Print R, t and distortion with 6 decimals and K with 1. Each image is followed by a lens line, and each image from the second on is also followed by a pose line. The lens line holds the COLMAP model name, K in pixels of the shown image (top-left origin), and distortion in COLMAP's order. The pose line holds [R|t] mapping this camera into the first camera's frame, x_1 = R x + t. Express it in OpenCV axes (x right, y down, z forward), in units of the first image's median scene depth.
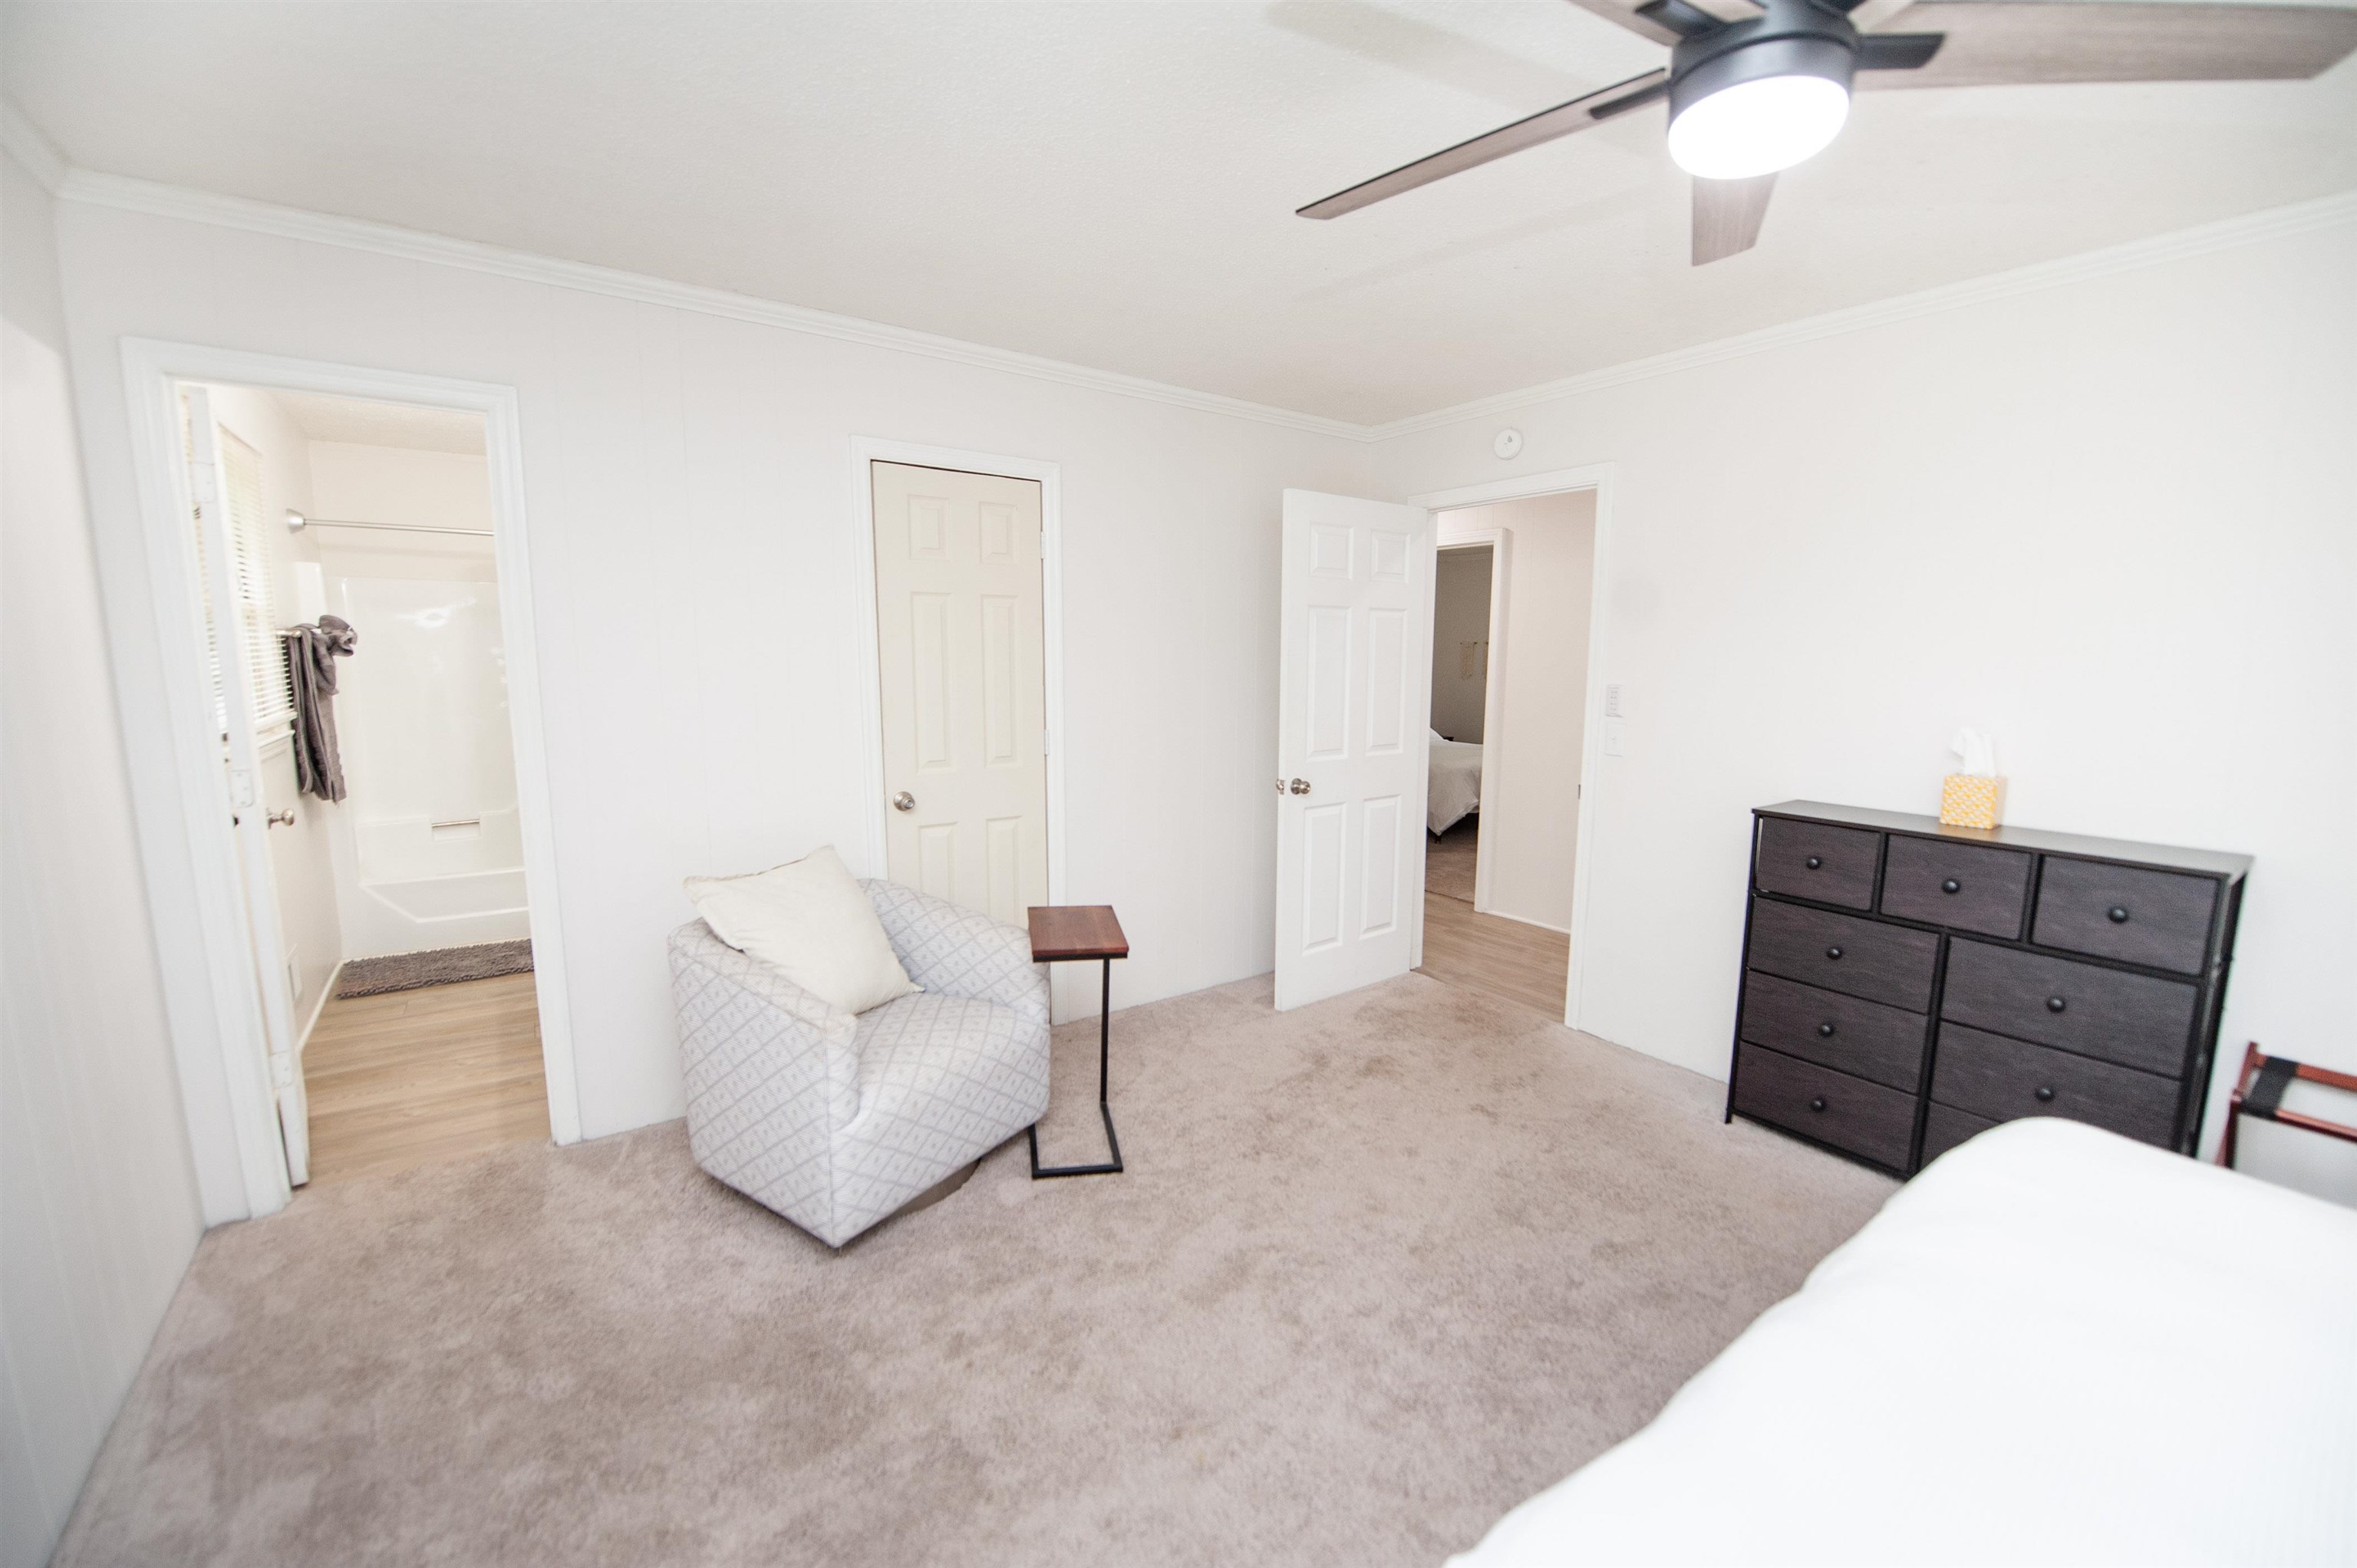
lens RADIAL K [[937.1, 0, 1166.8], [0, 937.1, 786.1], [0, 0, 1]] dist [-0.016749, -0.002585]
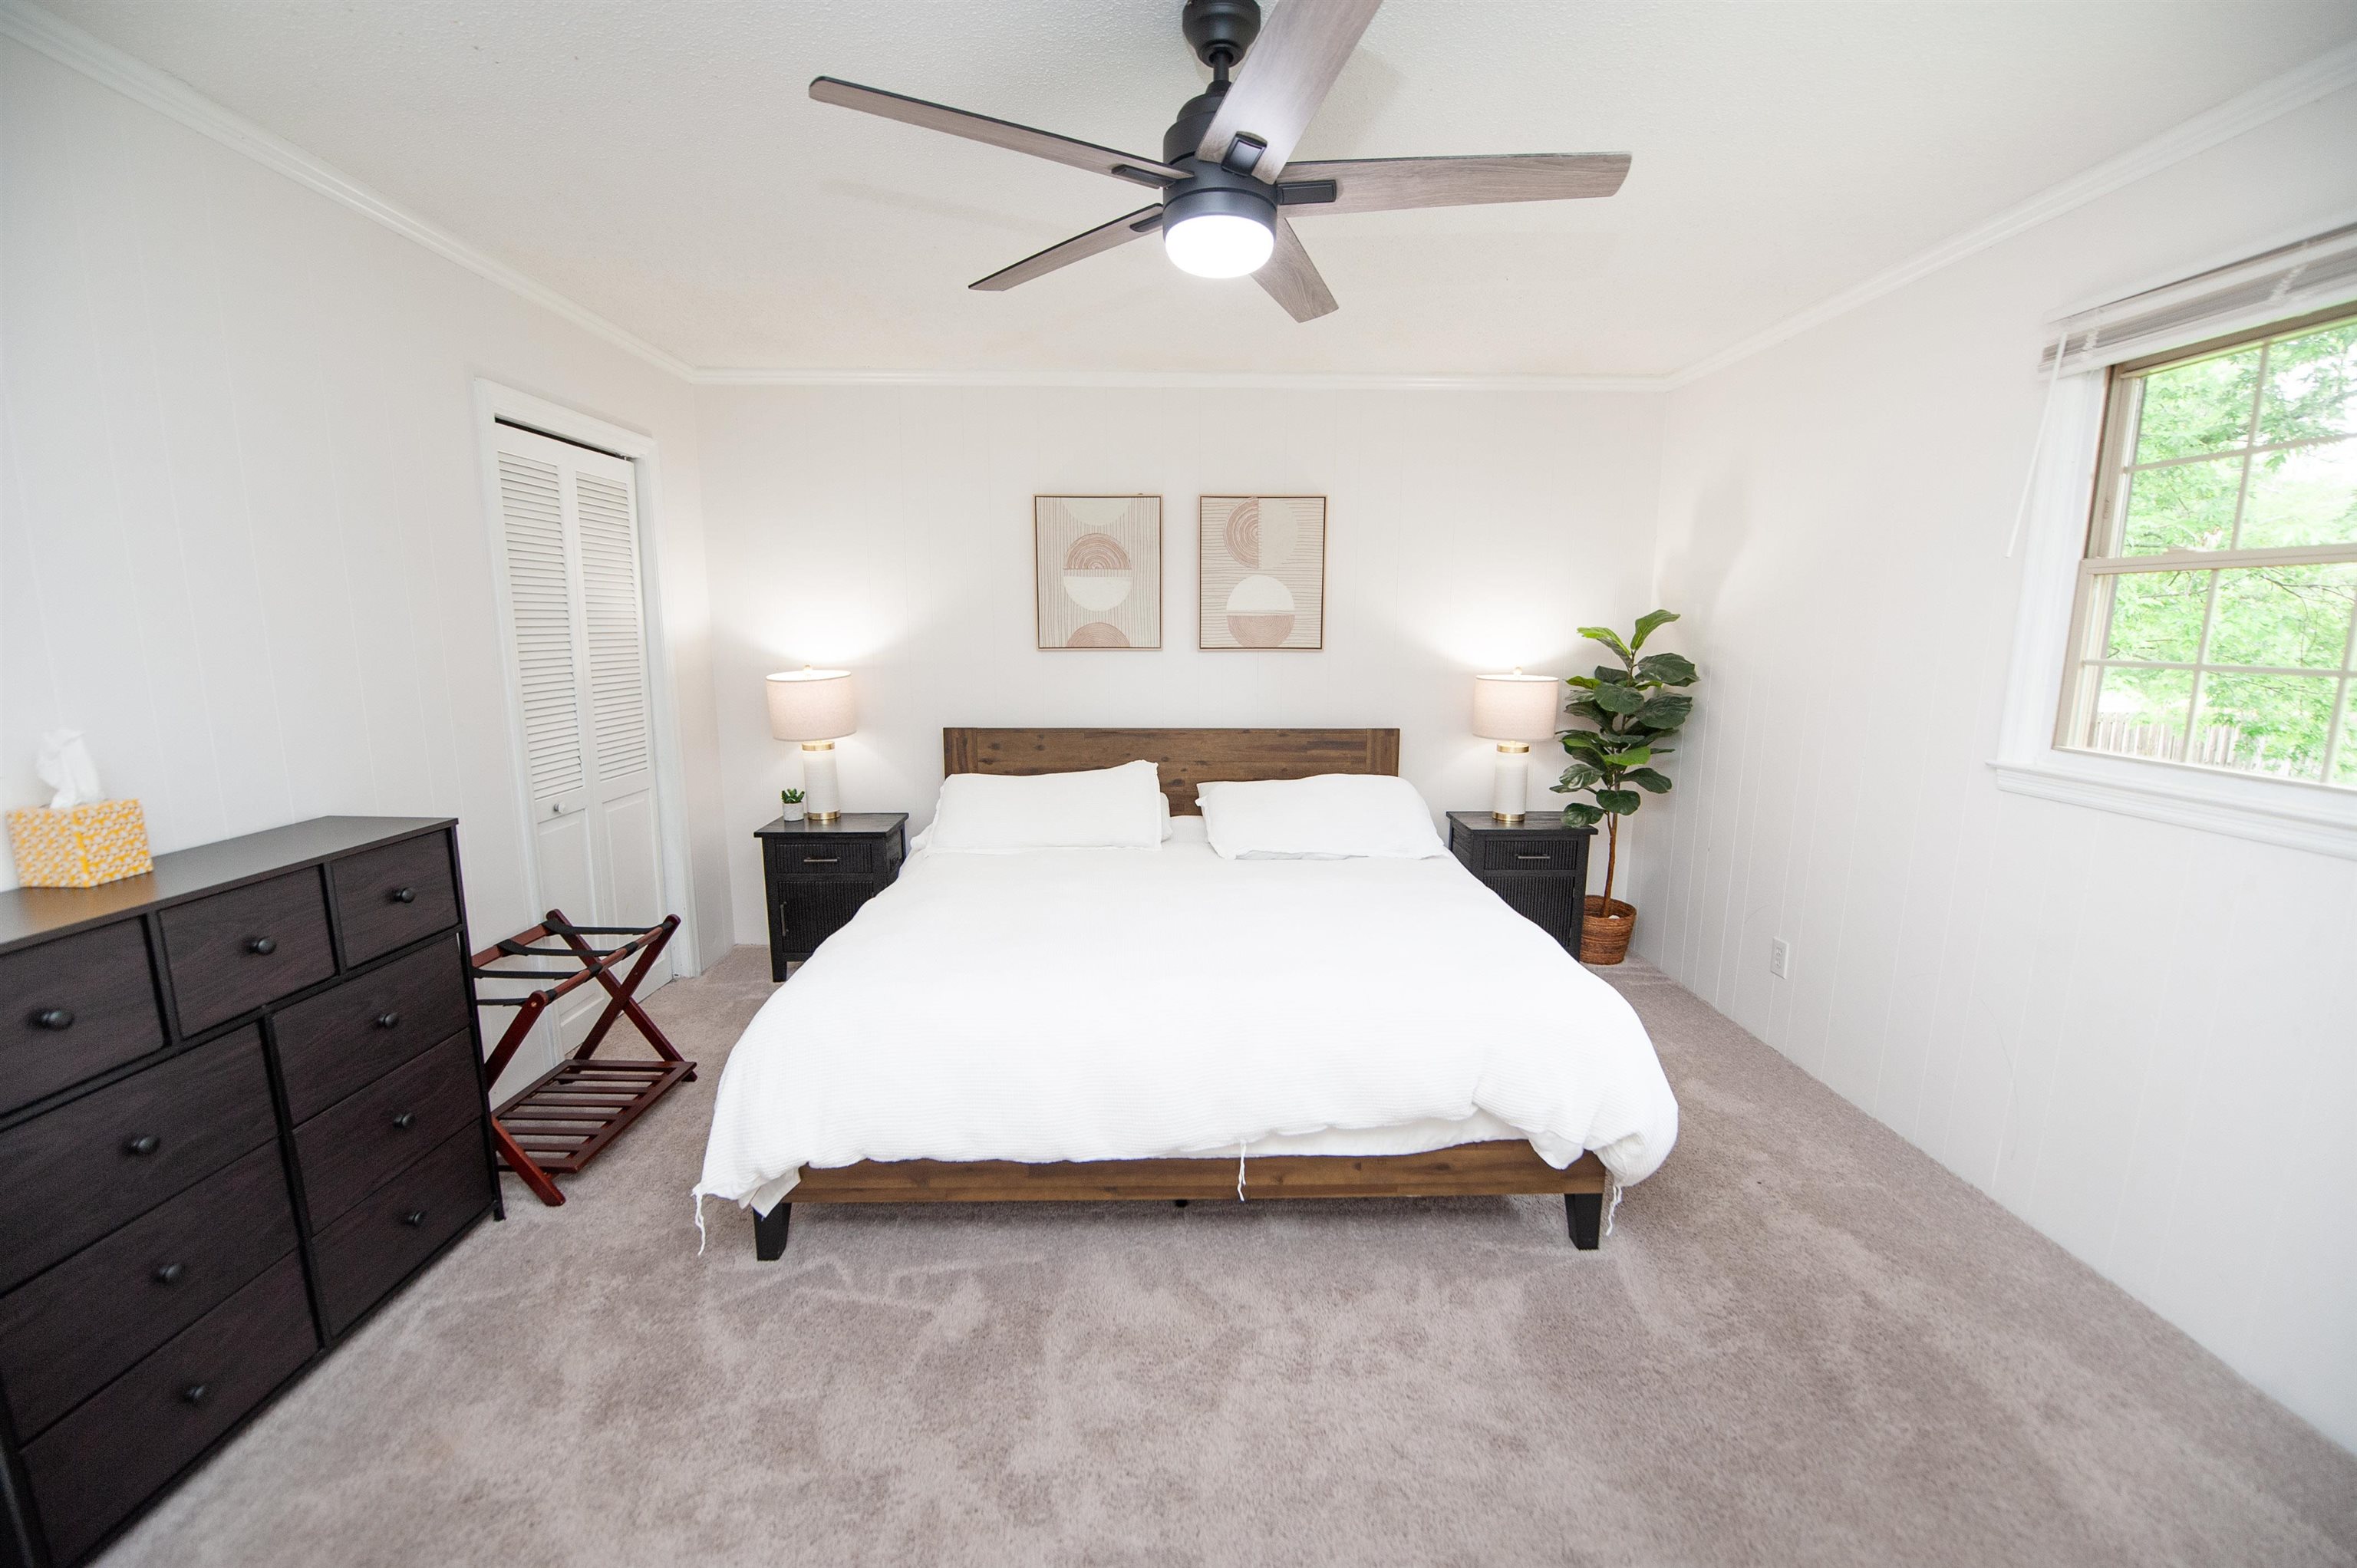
lens RADIAL K [[937.1, 0, 1181.4], [0, 937.1, 778.5], [0, 0, 1]] dist [-0.016749, -0.002585]
pose [[-0.834853, -0.093220, 0.542522, -0.086494], [0.069983, 0.959586, 0.272576, -0.145712], [-0.546006, 0.265529, -0.794589, 1.081627]]
